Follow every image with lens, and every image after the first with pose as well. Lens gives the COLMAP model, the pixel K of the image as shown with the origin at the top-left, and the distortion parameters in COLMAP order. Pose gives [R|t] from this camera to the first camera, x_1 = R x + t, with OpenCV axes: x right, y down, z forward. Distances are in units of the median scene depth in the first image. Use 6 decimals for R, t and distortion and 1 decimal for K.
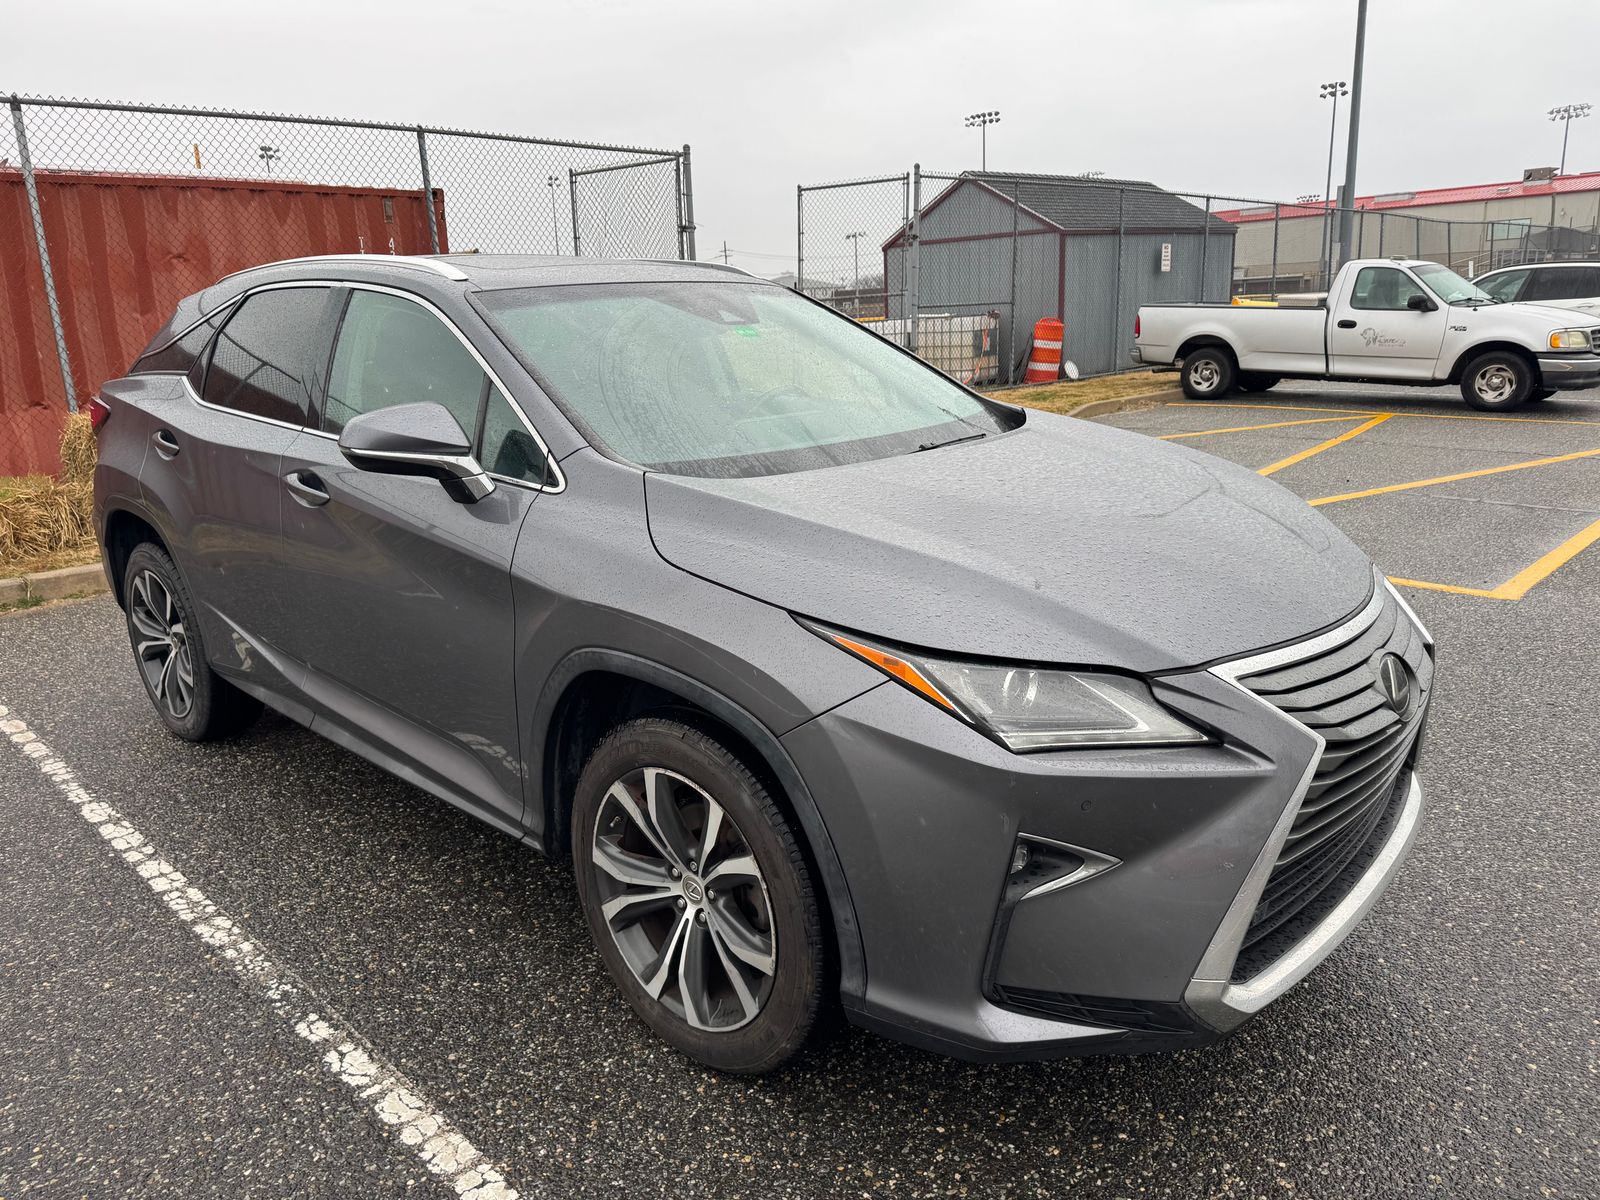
lens RADIAL K [[1117.3, 0, 788.7], [0, 1117.3, 600.6], [0, 0, 1]] dist [0.024599, -0.025869]
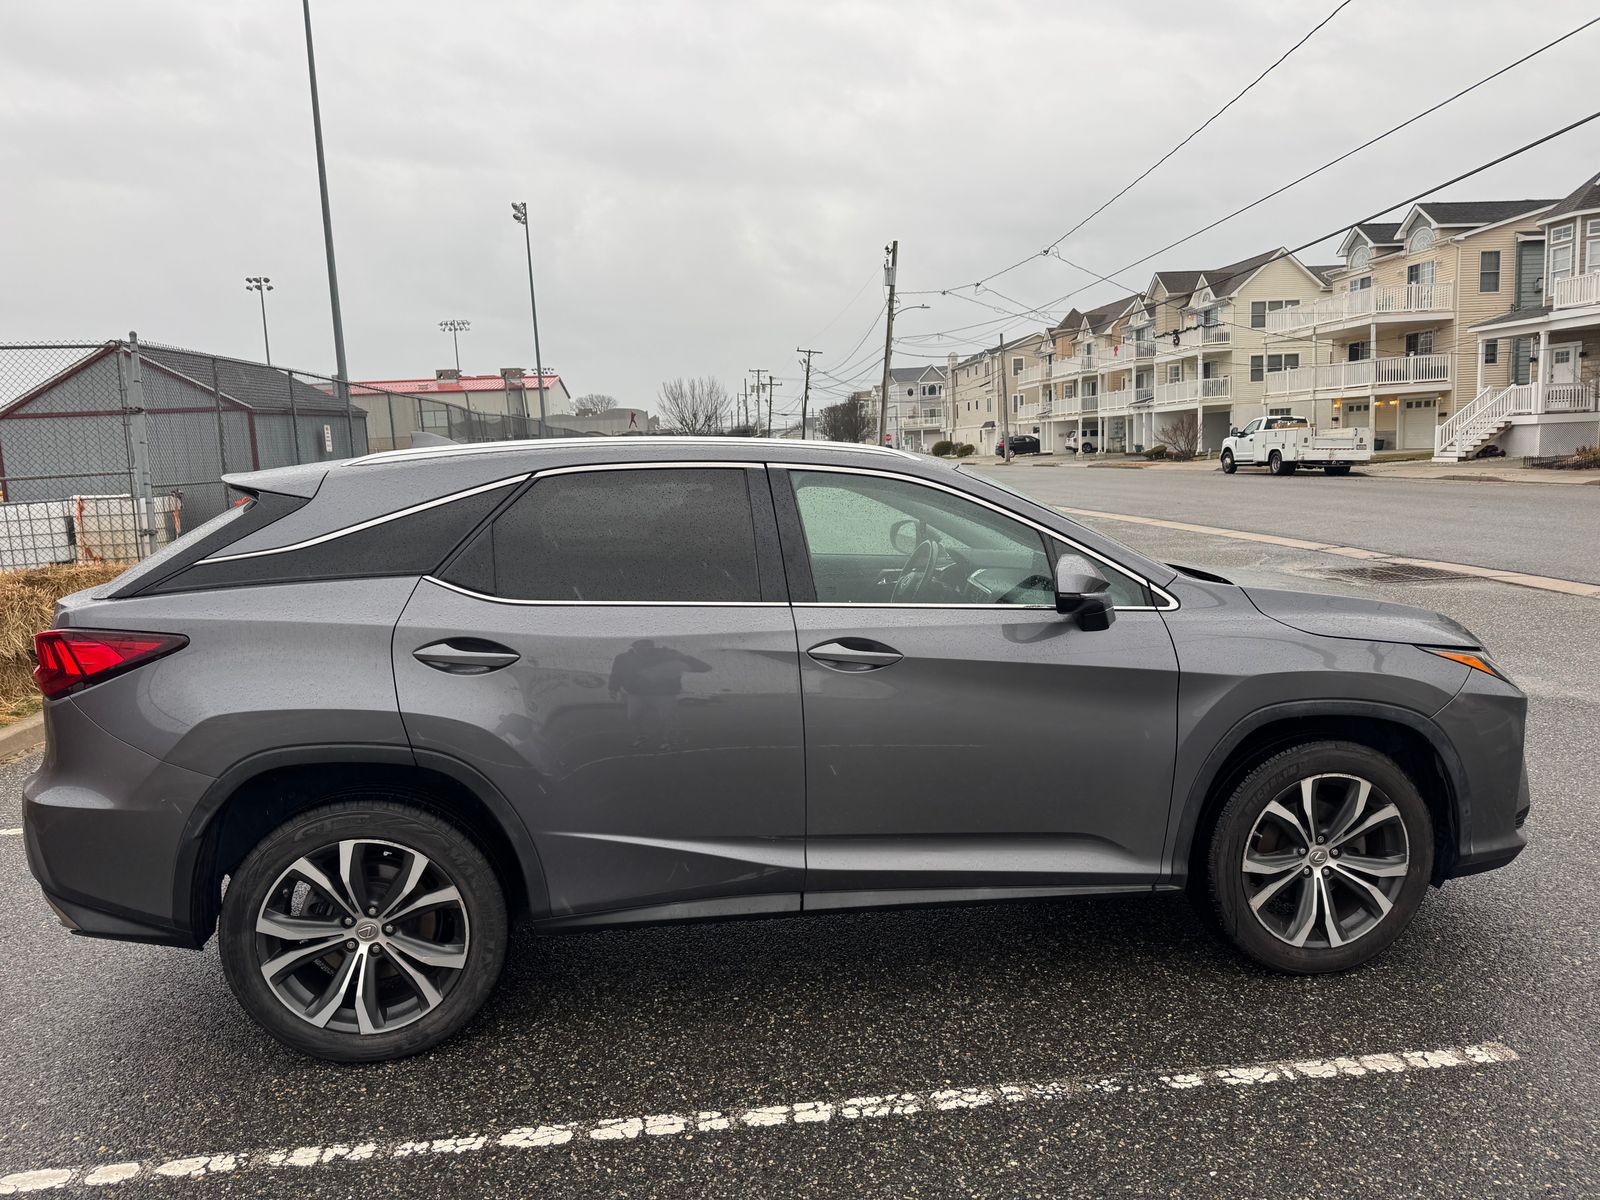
lens RADIAL K [[1117.3, 0, 816.1], [0, 1117.3, 606.0], [0, 0, 1]] dist [0.024599, -0.025869]
pose [[0.633445, -0.095075, 0.767925, -1.054736], [0.208009, 0.976815, -0.050646, -0.085892], [-0.745305, 0.191817, 0.638535, 0.307341]]
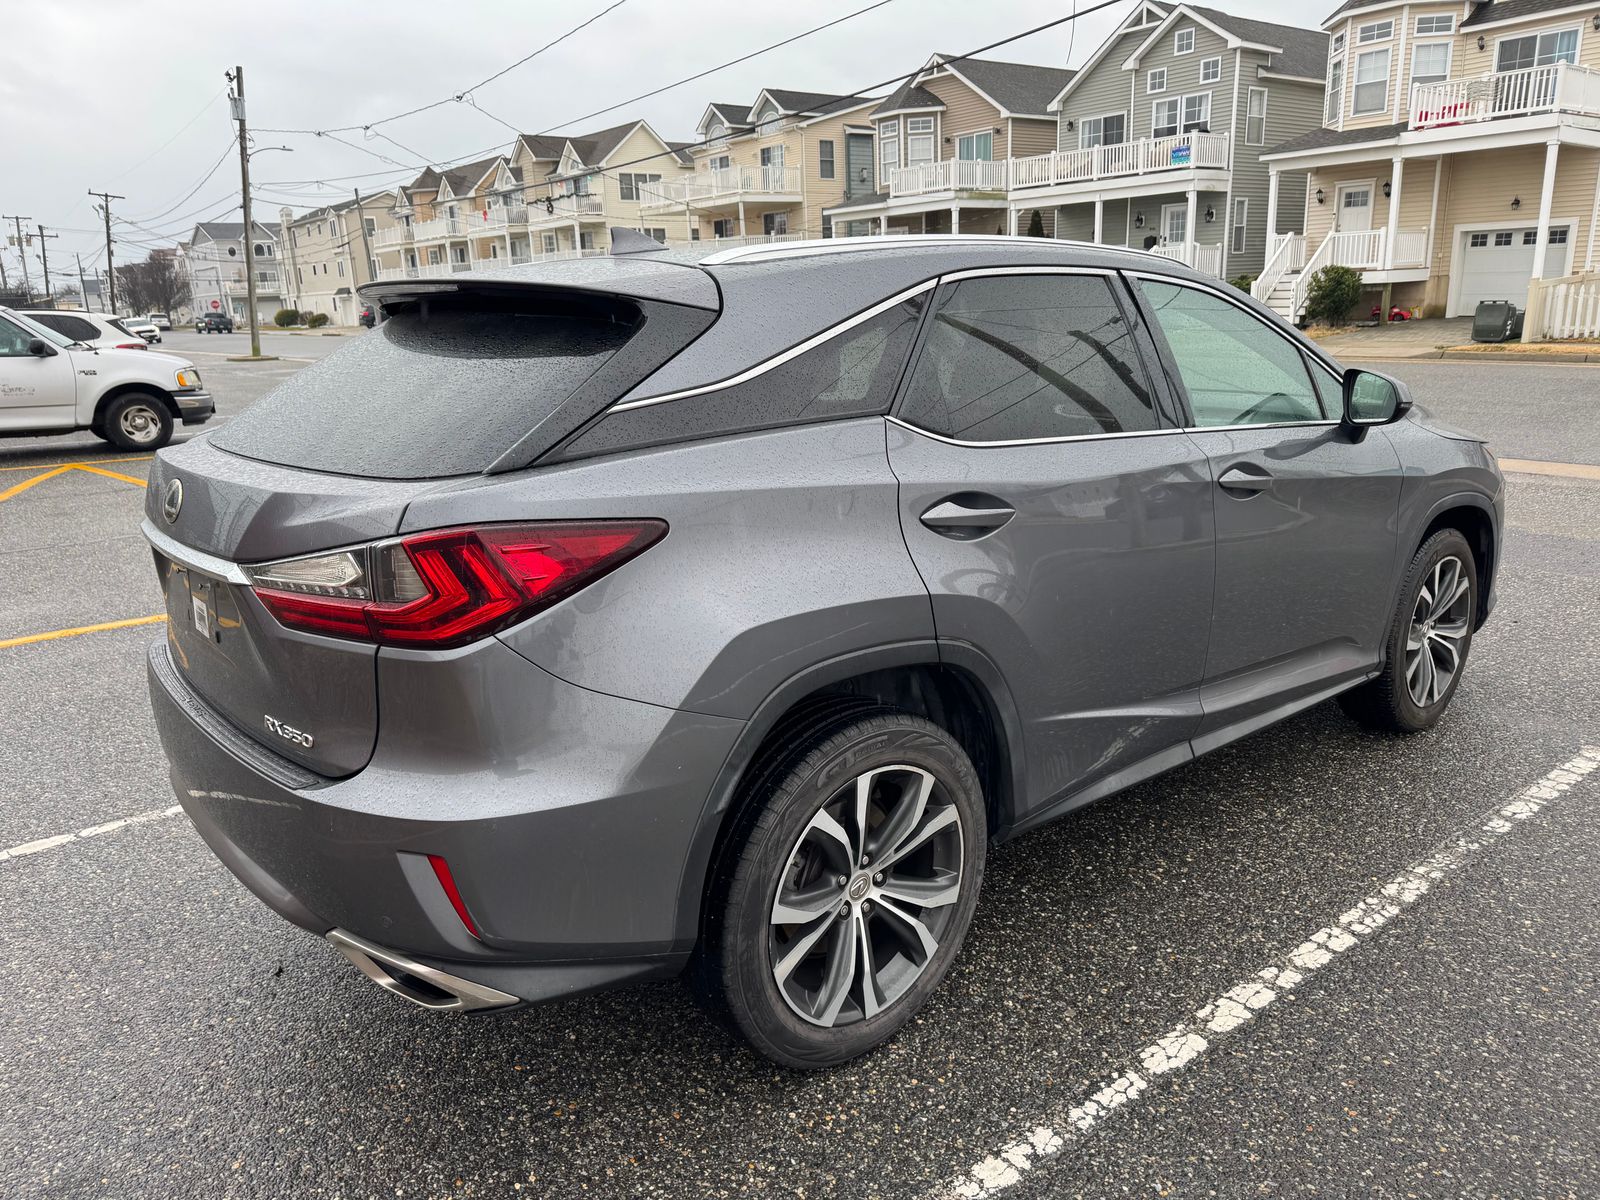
lens RADIAL K [[1117.3, 0, 797.9], [0, 1117.3, 601.6], [0, 0, 1]] dist [0.024599, -0.025869]
pose [[0.128098, -0.226405, 0.965573, -1.230174], [0.273331, 0.943948, 0.185073, -0.244906], [-0.953353, 0.240214, 0.182801, 1.035196]]
